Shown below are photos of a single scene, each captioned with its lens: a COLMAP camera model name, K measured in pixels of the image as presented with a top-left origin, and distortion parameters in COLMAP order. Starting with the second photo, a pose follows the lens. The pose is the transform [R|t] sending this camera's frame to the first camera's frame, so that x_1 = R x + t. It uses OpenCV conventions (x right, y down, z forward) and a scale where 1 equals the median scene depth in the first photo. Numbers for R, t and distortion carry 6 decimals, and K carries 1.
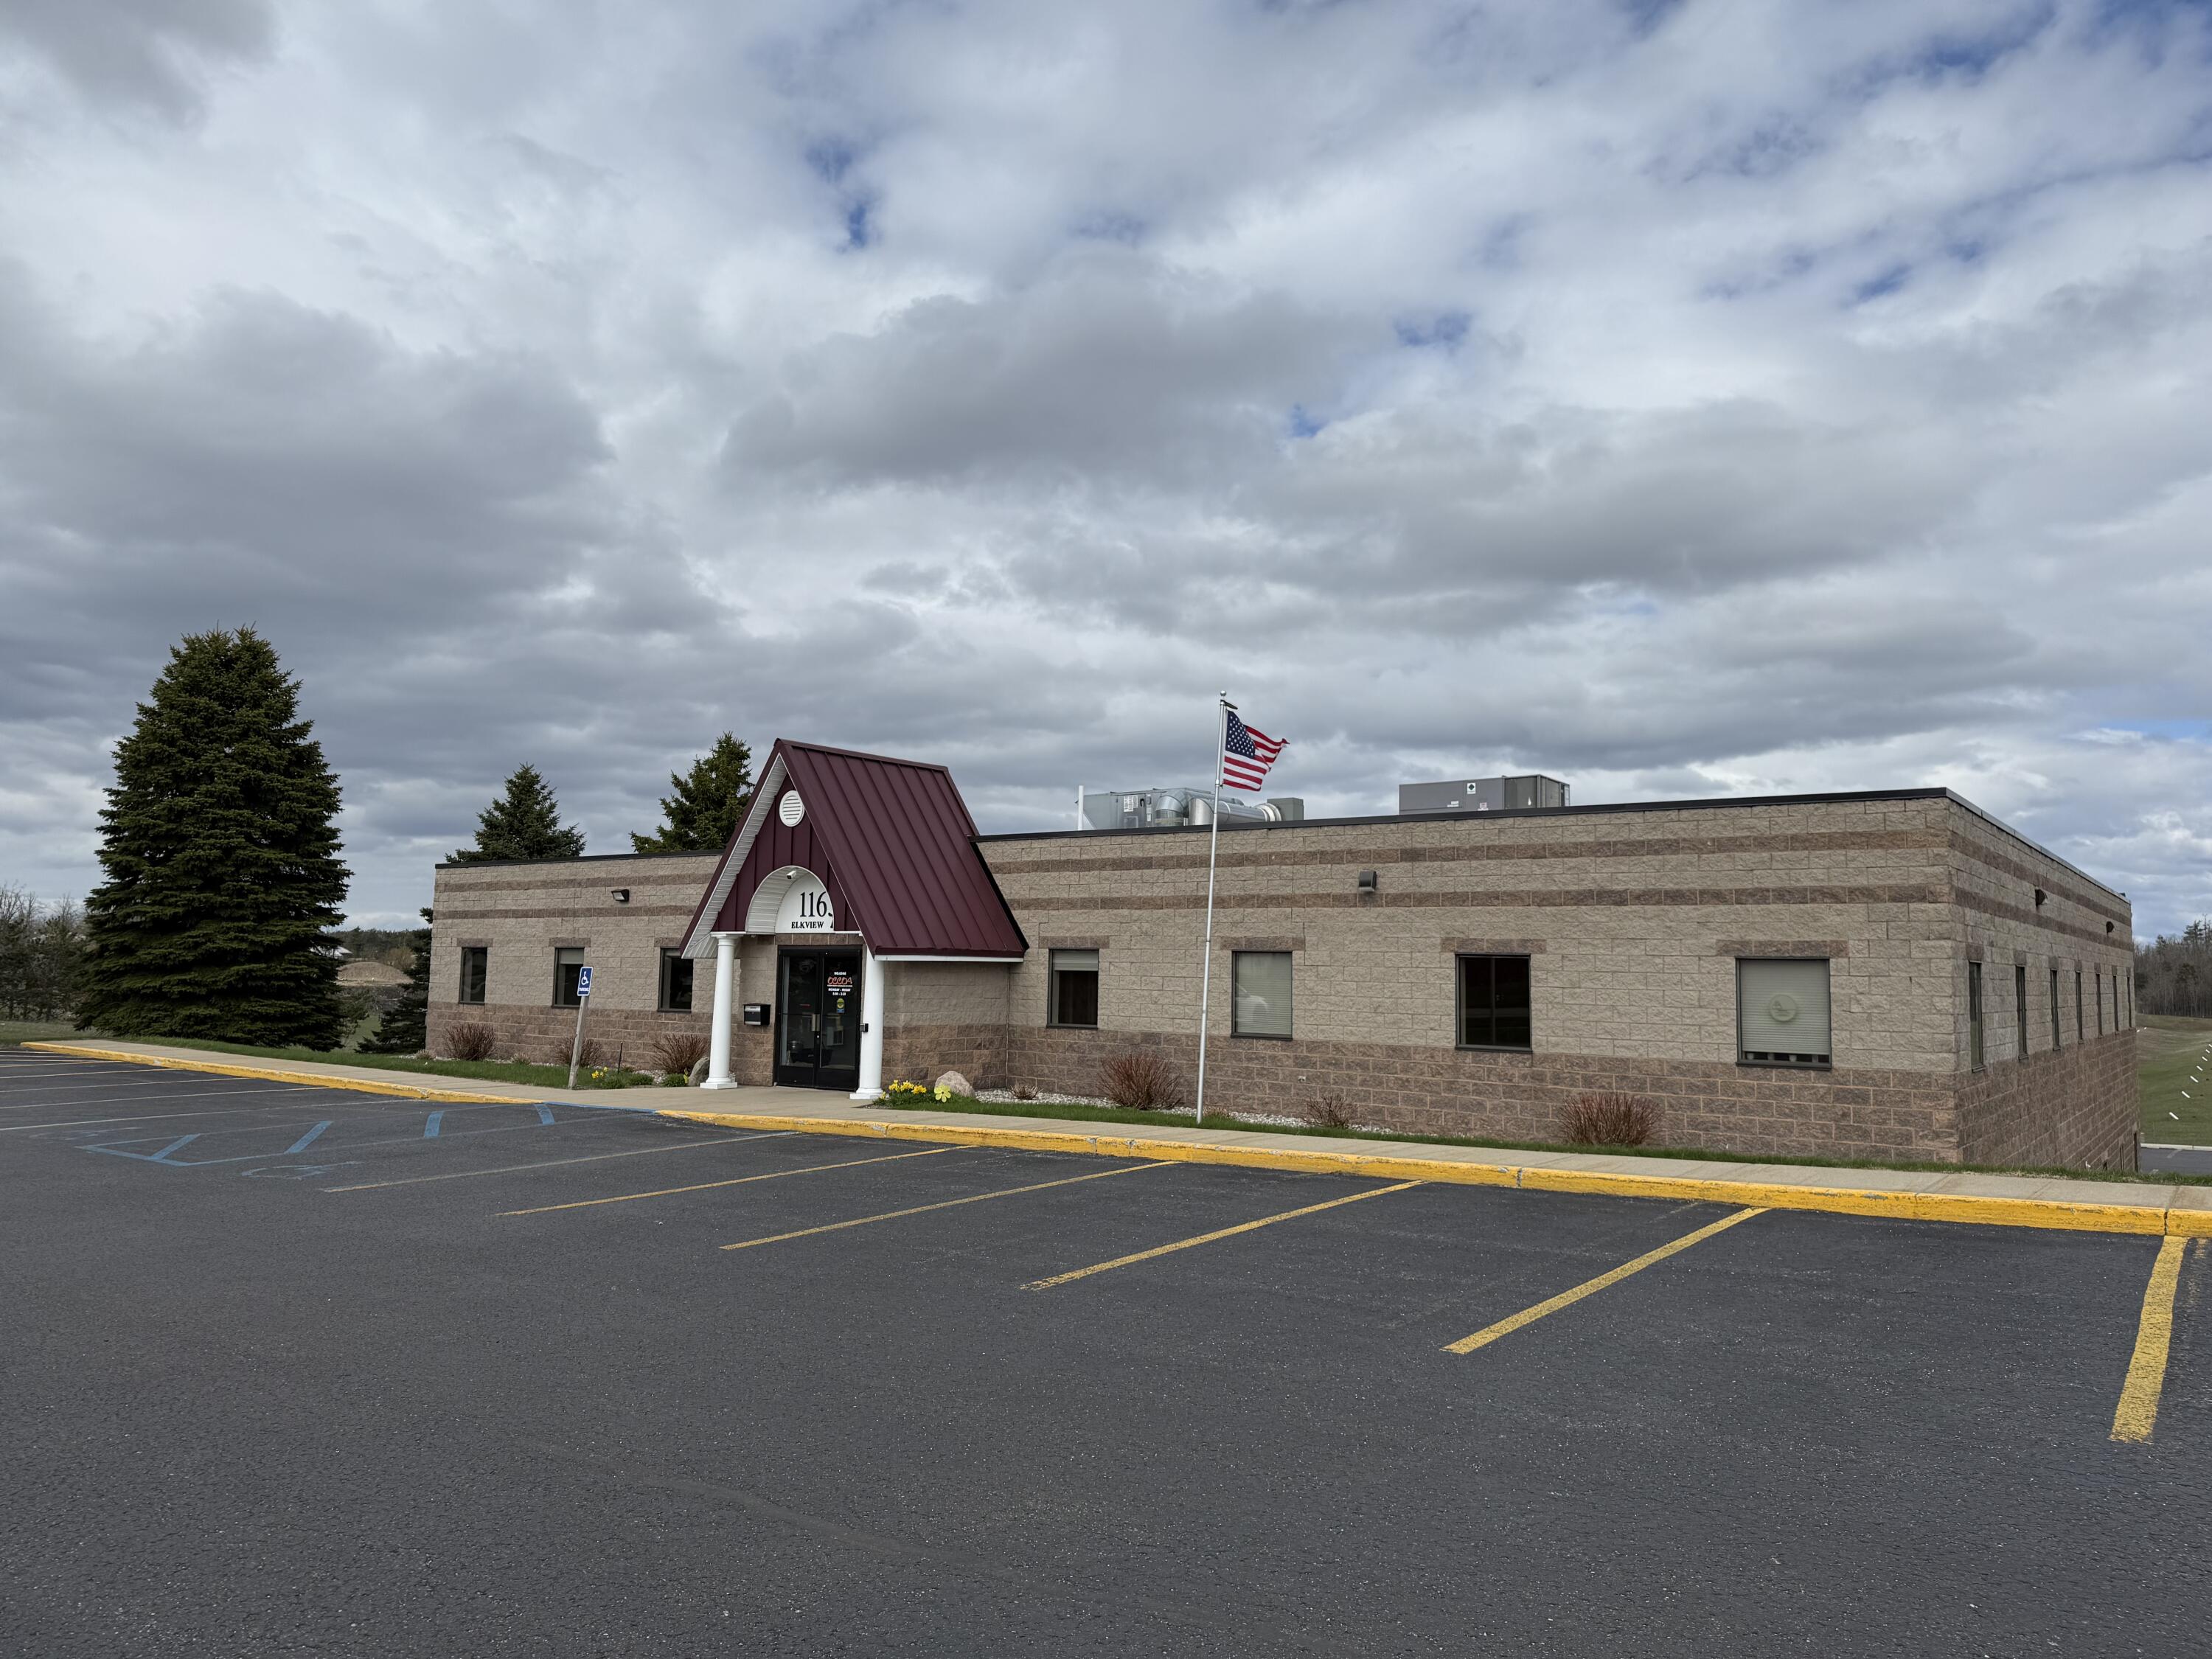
lens RADIAL K [[1540.3, 0, 1111.7], [0, 1540.3, 826.4], [0, 0, 1]] dist [0.091020, -0.003188]
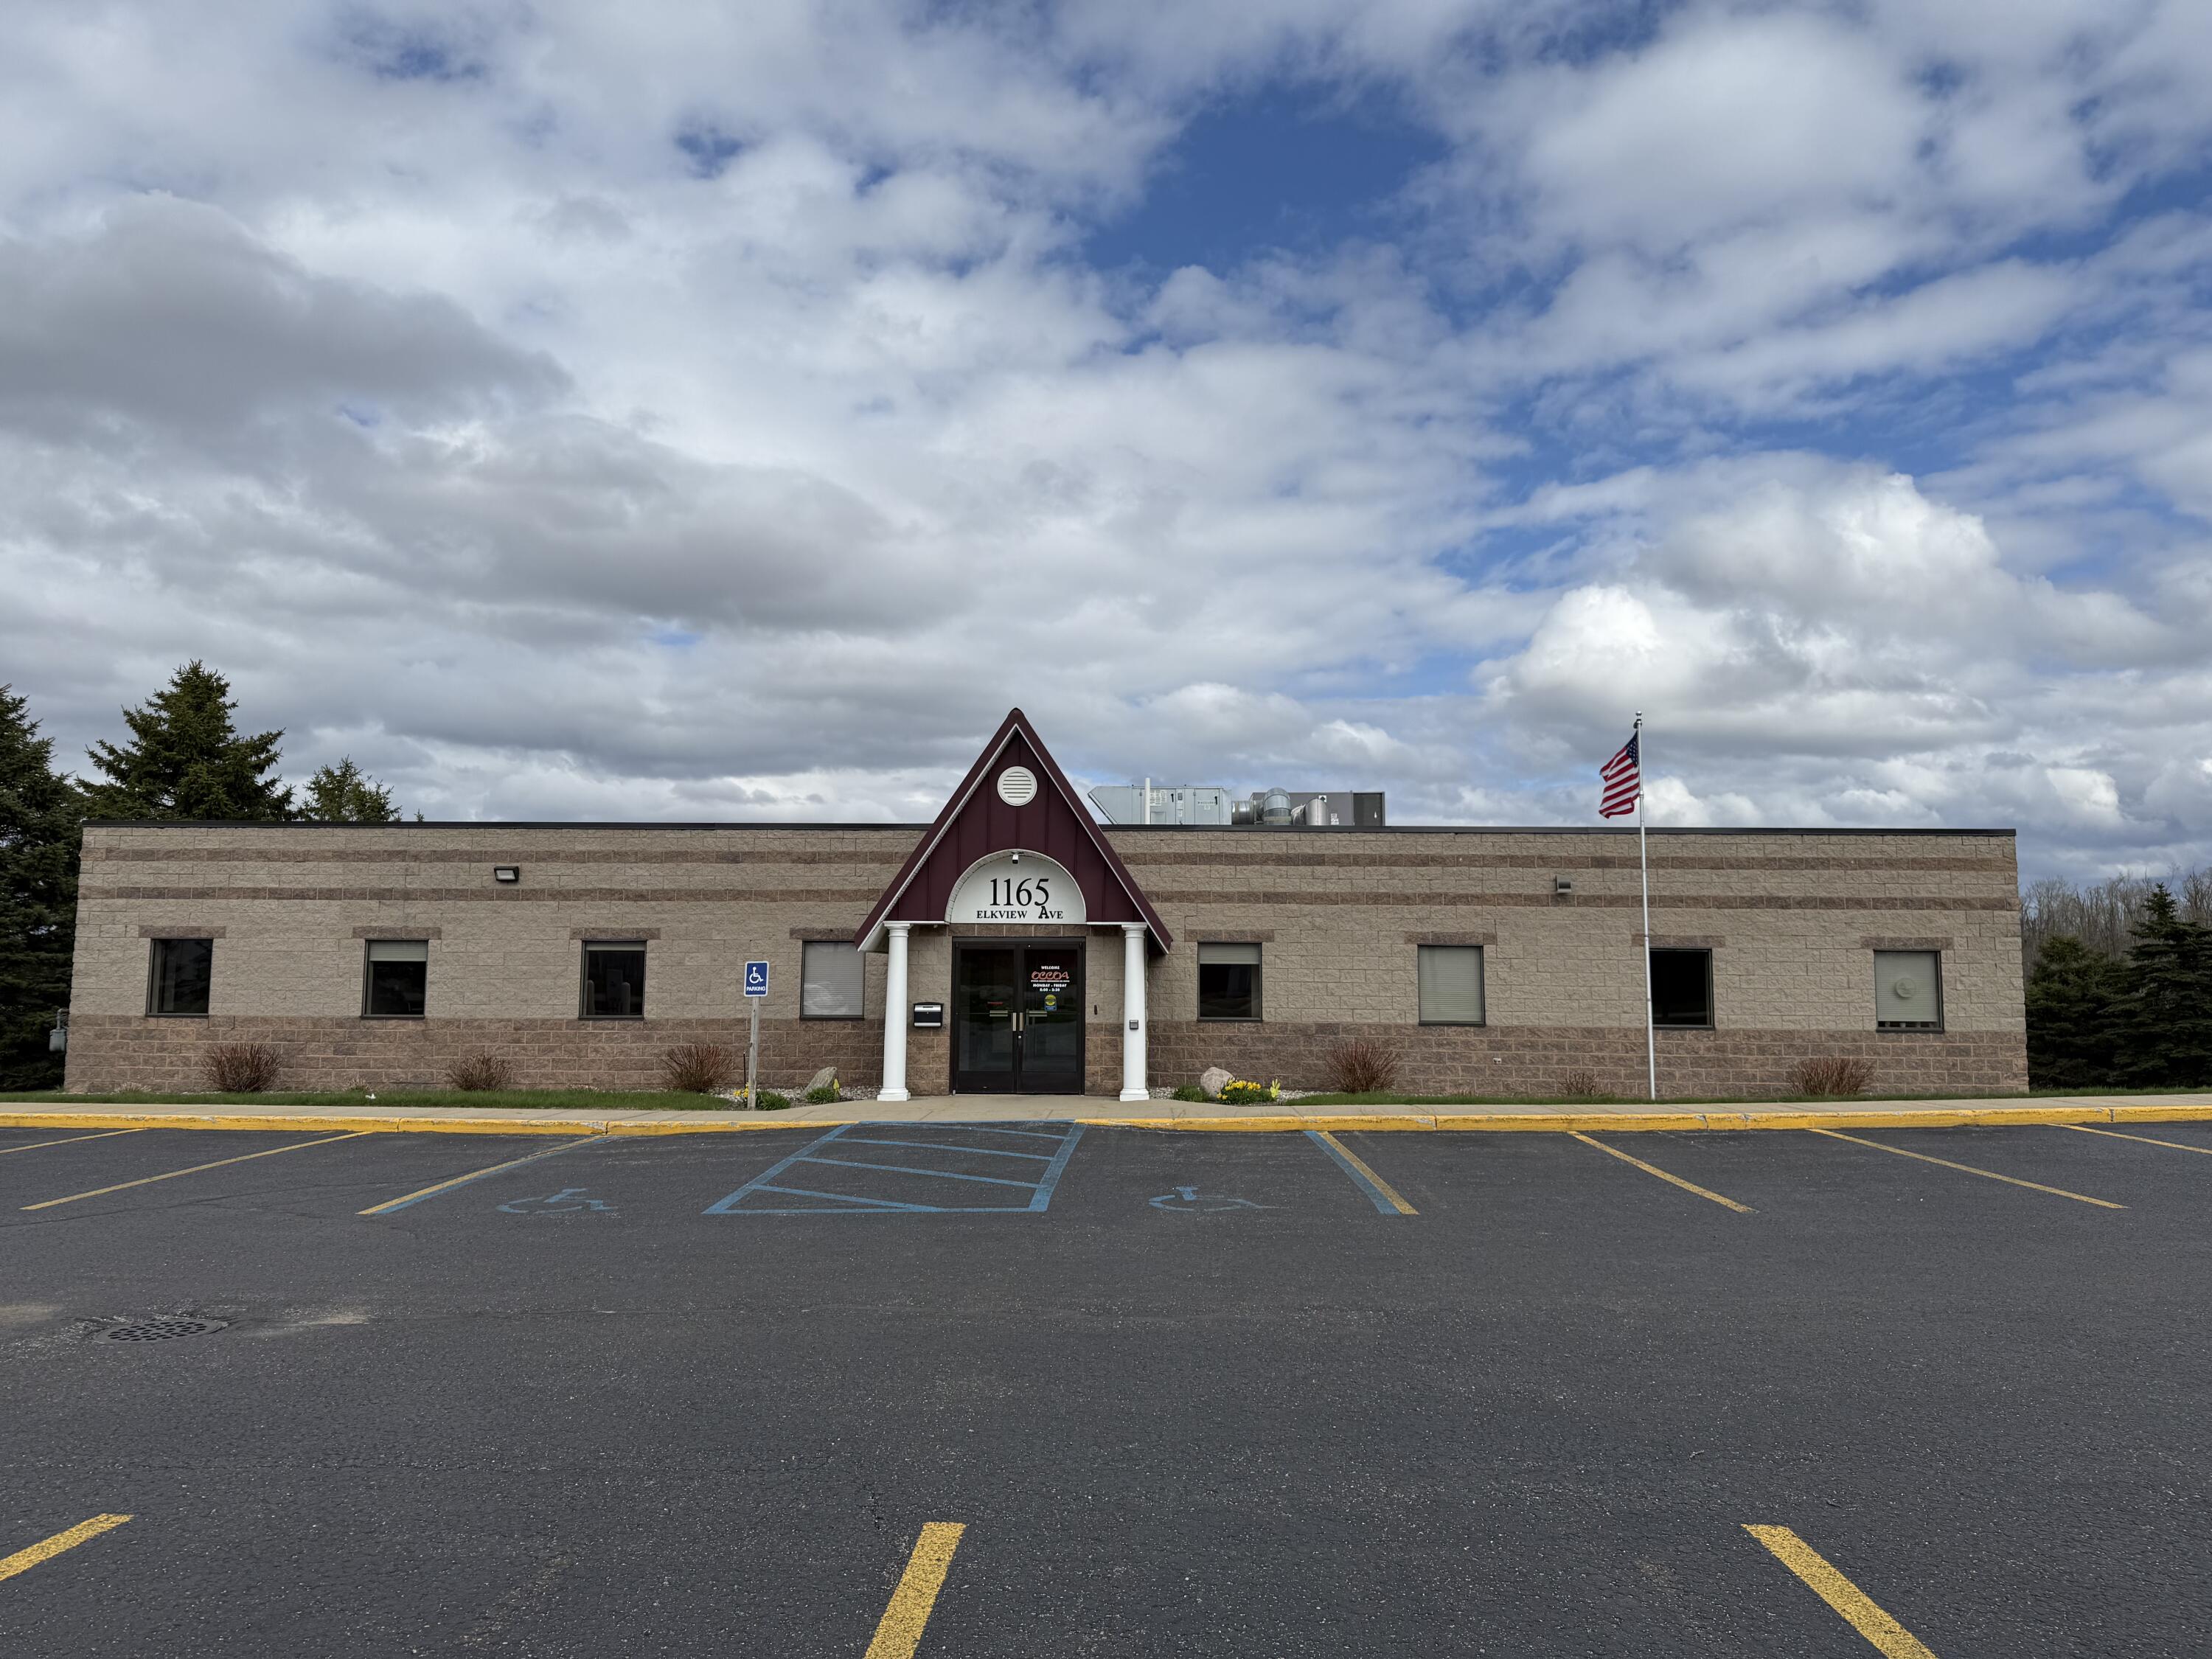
lens RADIAL K [[1548.3, 0, 1105.5], [0, 1548.3, 818.8], [0, 0, 1]] dist [0.101421, -0.153553]
pose [[0.817878, 0.049200, 0.573284, -0.729760], [-0.046878, 0.998723, -0.018833, 0.023769], [-0.573478, -0.011471, 0.819140, 0.239543]]
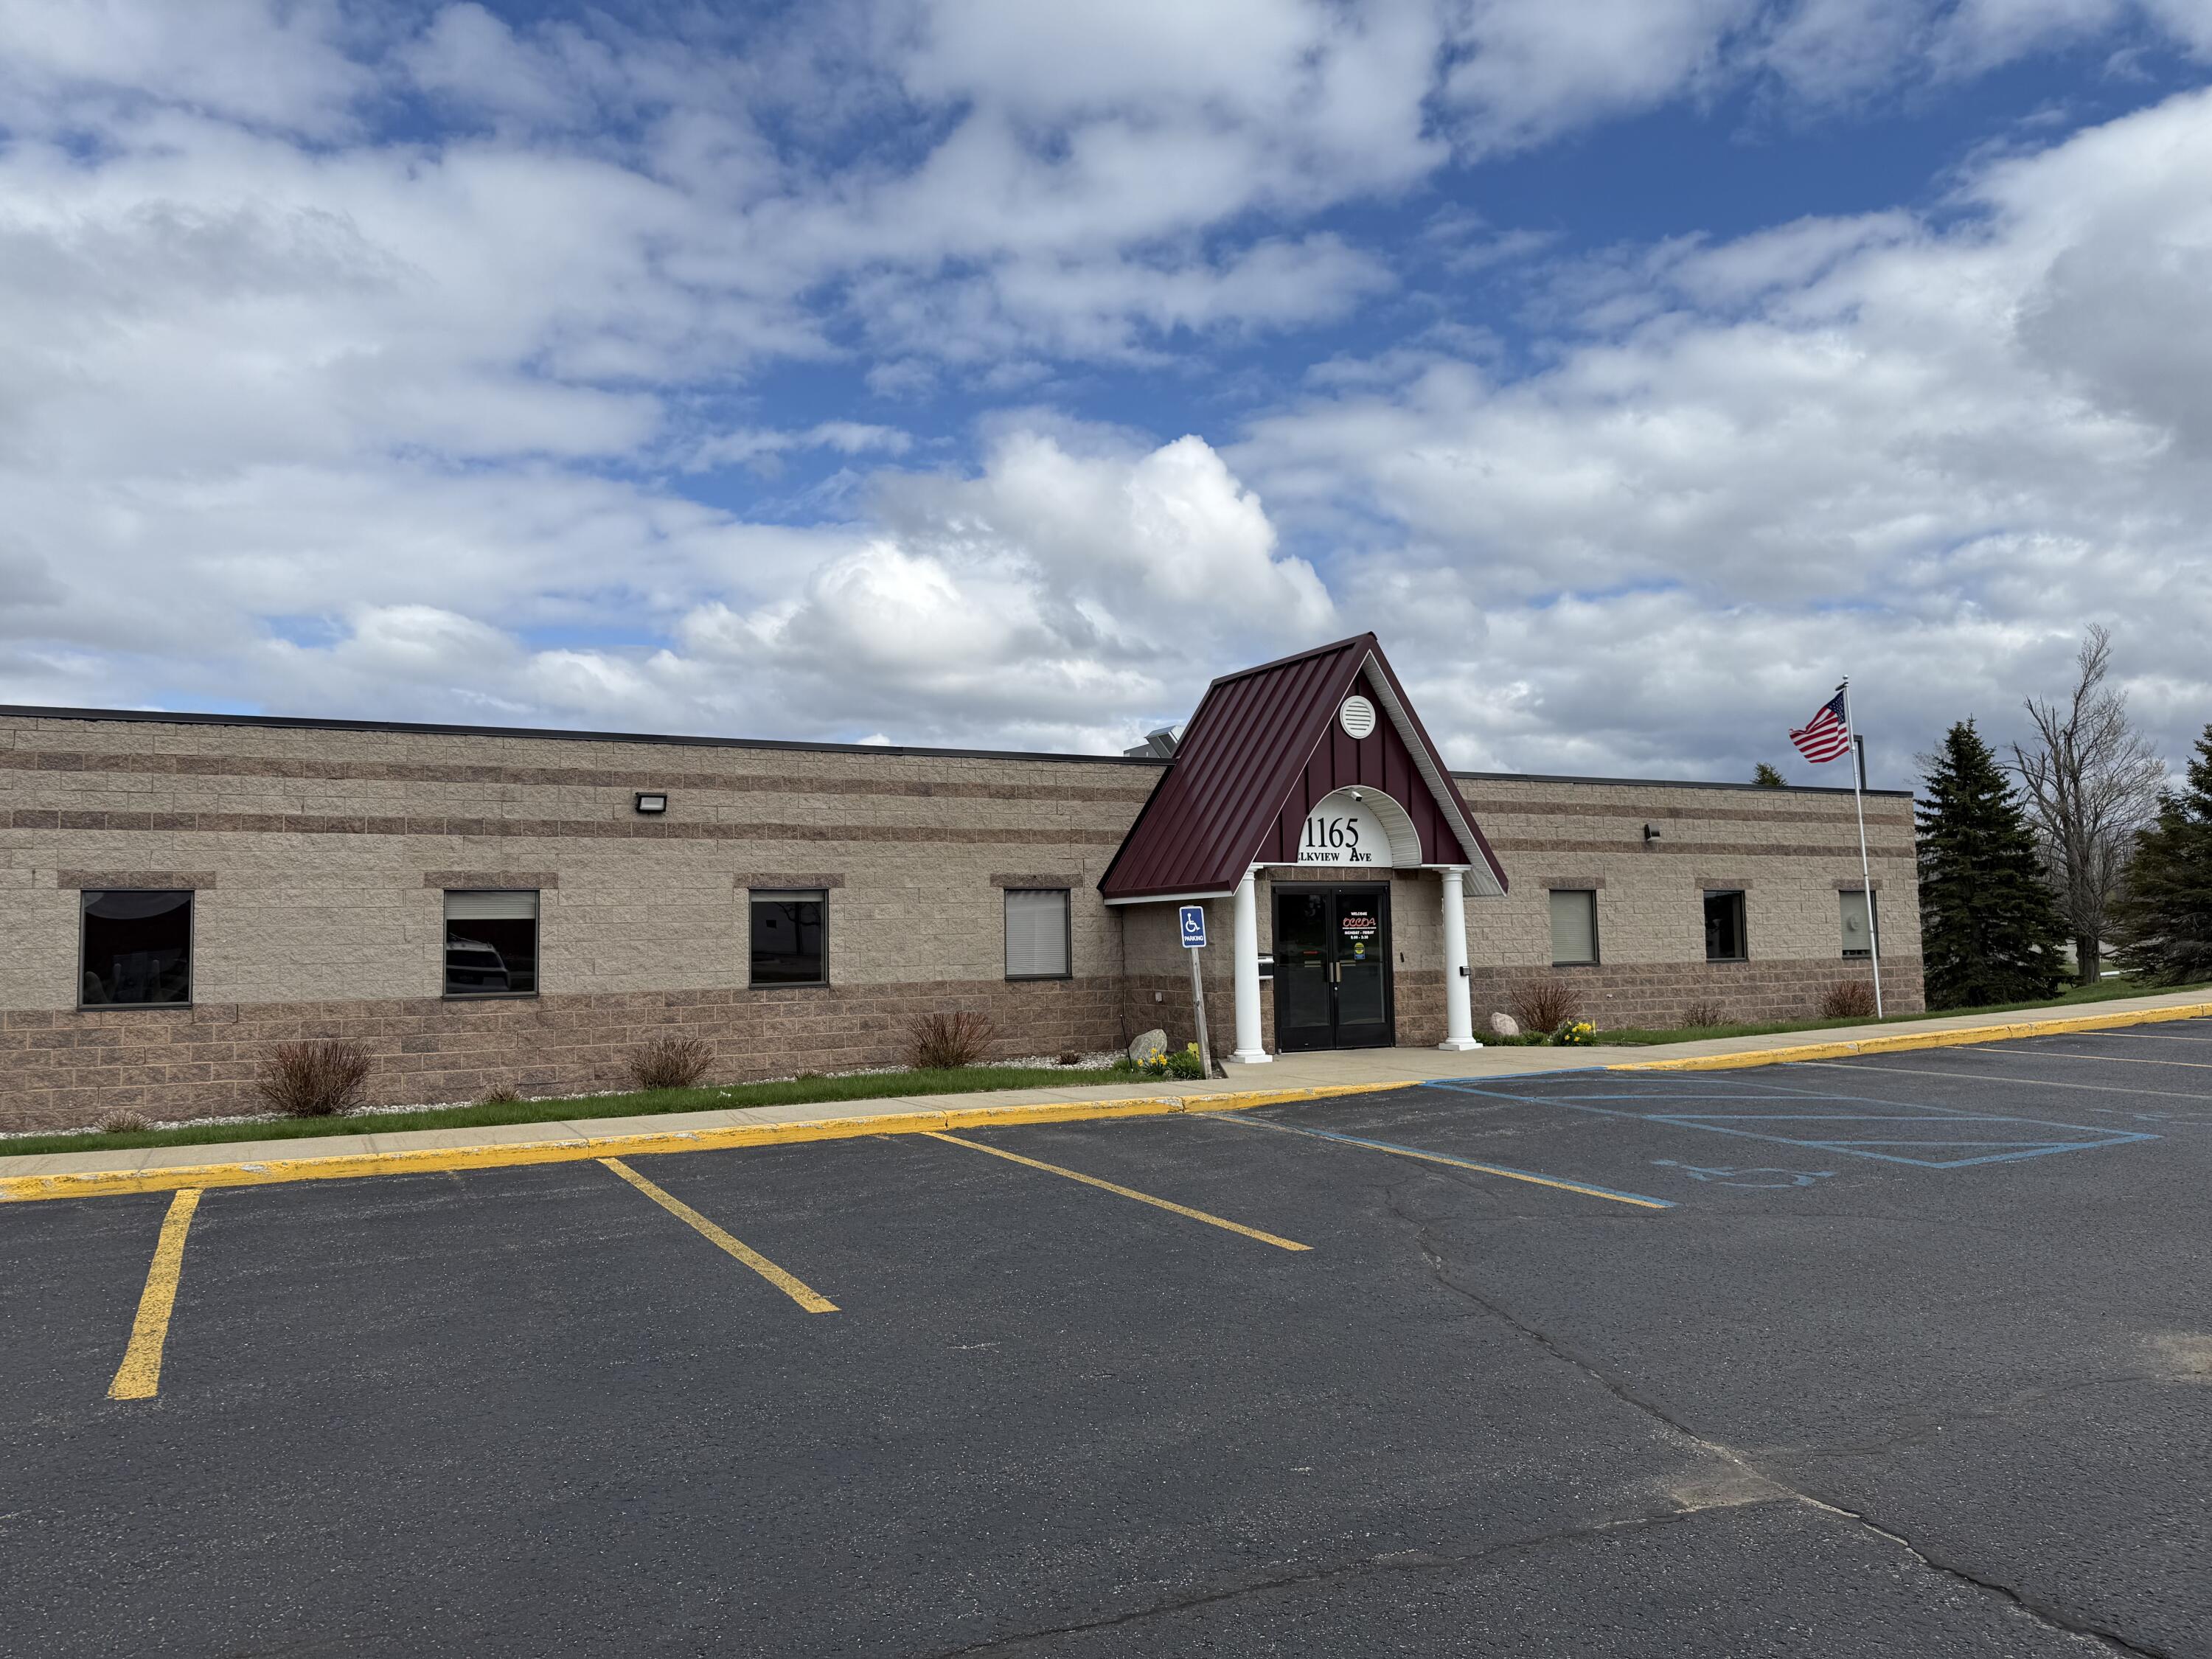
lens RADIAL K [[1535.5, 0, 1106.0], [0, 1535.5, 829.5], [0, 0, 1]] dist [0.101728, -0.139846]
pose [[0.436472, 0.041645, 0.898754, -1.079785], [-0.058226, 0.998142, -0.017974, 0.076796], [-0.897832, -0.044486, 0.438085, 0.803481]]
